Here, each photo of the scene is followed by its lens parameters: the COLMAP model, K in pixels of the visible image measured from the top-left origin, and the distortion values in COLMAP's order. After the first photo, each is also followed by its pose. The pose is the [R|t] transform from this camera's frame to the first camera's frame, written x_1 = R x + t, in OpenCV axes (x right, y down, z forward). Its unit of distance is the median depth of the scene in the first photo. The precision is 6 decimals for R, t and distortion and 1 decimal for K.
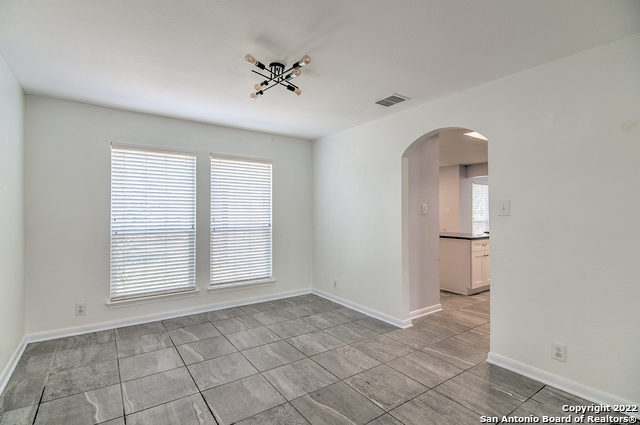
lens RADIAL K [[321.7, 0, 318.4], [0, 321.7, 214.5], [0, 0, 1]] dist [0.002217, -0.010439]
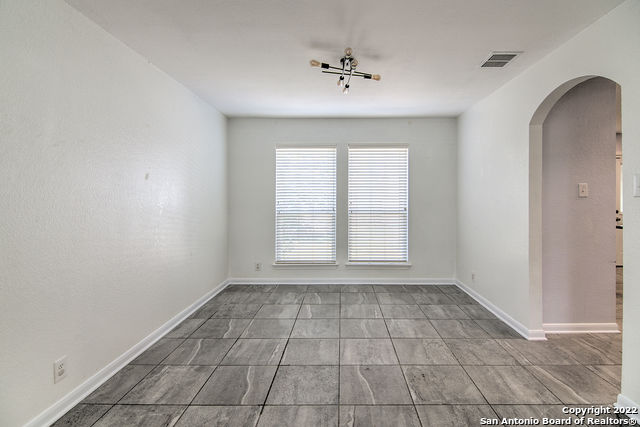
lens RADIAL K [[321.7, 0, 320.7], [0, 321.7, 208.7], [0, 0, 1]] dist [0.002217, -0.010439]
pose [[0.798506, 0.016553, -0.601759, 0.328747], [-0.001357, 0.999669, 0.025697, 0.006619], [0.601985, -0.019702, 0.798264, 0.051411]]
